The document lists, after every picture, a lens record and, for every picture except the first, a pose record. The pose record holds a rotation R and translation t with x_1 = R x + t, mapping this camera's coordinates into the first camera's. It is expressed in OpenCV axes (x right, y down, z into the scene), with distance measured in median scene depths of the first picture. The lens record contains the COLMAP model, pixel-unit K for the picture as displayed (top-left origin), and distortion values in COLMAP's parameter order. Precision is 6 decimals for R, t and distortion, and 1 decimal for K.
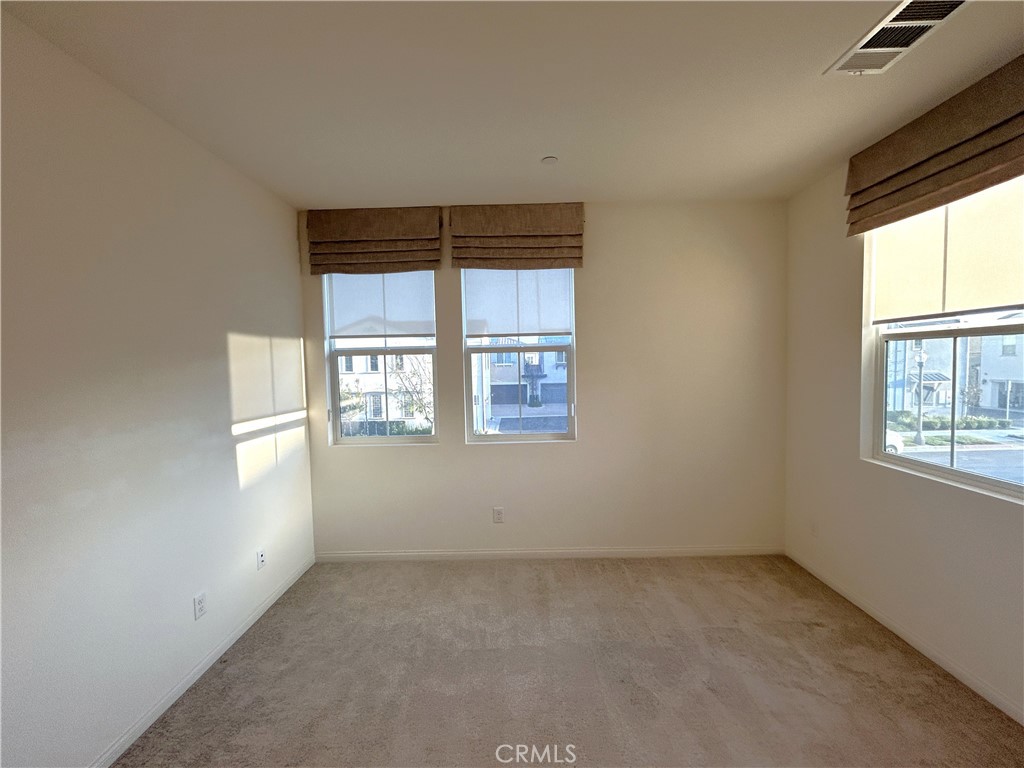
lens RADIAL K [[416.9, 0, 512.0], [0, 416.9, 384.0], [0, 0, 1]] dist [-0.000356, 0.000890]
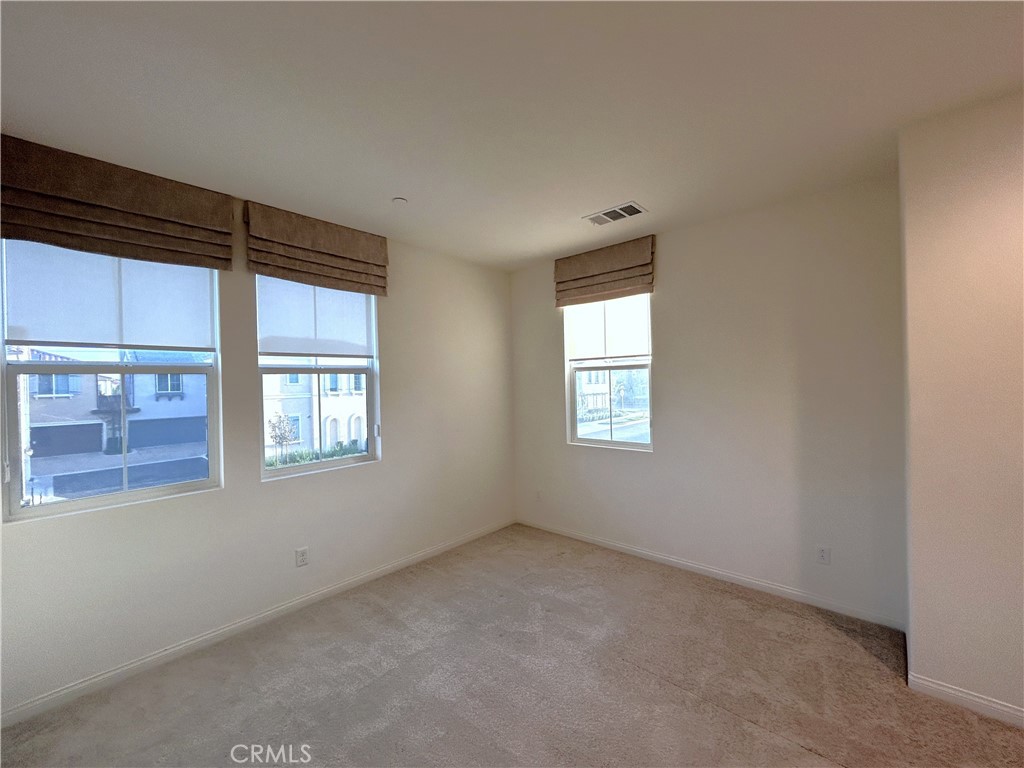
lens RADIAL K [[416.9, 0, 512.0], [0, 416.9, 384.0], [0, 0, 1]] dist [-0.000356, 0.000890]
pose [[0.661043, 0.003960, 0.750337, -0.427914], [0.047851, 0.997728, -0.047422, 0.012747], [-0.748821, 0.067252, 0.659352, 0.062255]]
